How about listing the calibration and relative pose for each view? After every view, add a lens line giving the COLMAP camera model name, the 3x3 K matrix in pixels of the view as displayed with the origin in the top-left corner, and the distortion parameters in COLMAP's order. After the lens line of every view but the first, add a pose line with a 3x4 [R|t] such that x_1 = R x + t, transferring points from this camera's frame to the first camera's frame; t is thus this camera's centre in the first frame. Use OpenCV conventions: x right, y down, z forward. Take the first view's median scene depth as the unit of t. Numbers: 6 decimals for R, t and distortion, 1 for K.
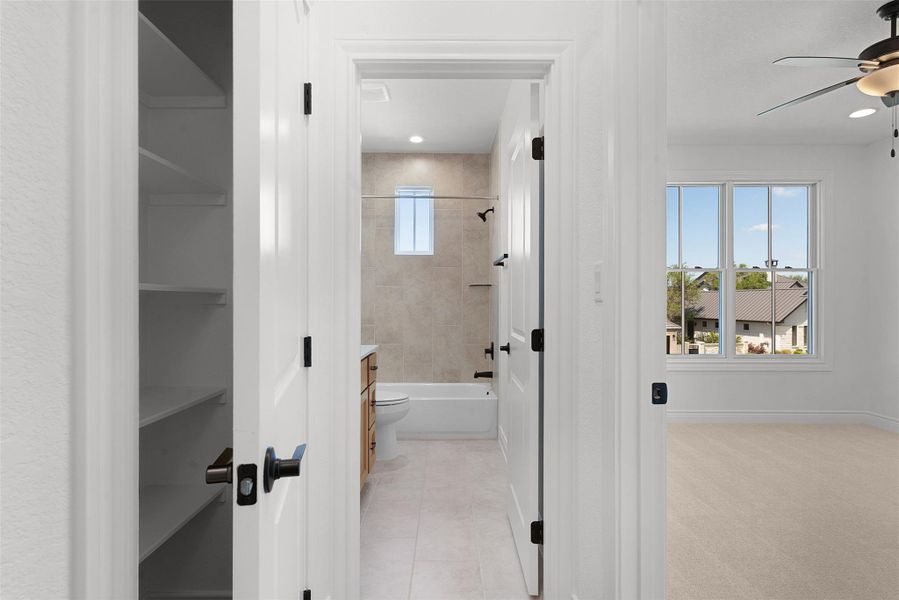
lens RADIAL K [[436.2, 0, 445.5], [0, 436.2, 302.5], [0, 0, 1]] dist [0.002934, -0.001027]
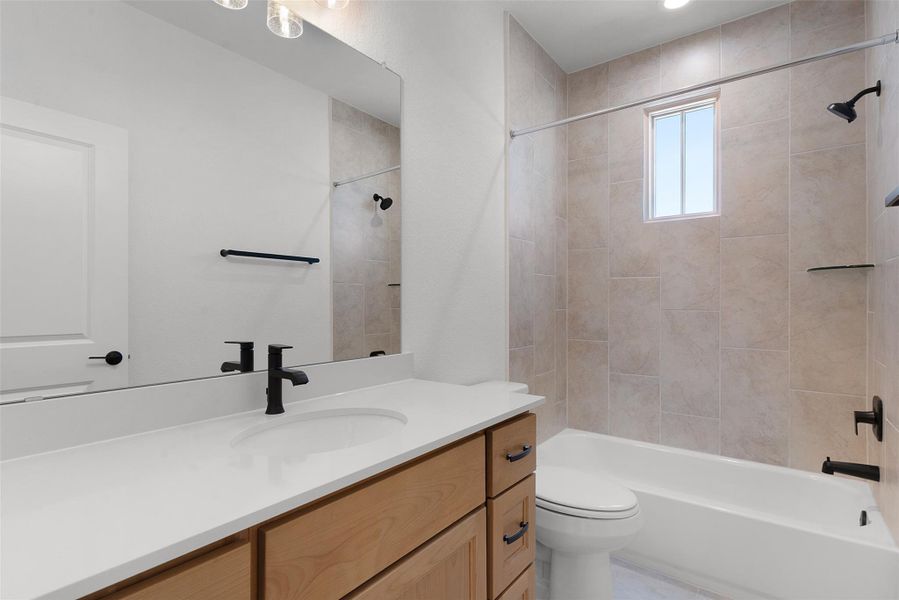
lens RADIAL K [[436.2, 0, 445.5], [0, 436.2, 302.5], [0, 0, 1]] dist [0.002934, -0.001027]
pose [[0.795363, -0.002839, -0.606127, 0.027964], [-0.001508, 0.999977, -0.006661, 0.001234], [0.606132, 0.006212, 0.795340, 0.373562]]
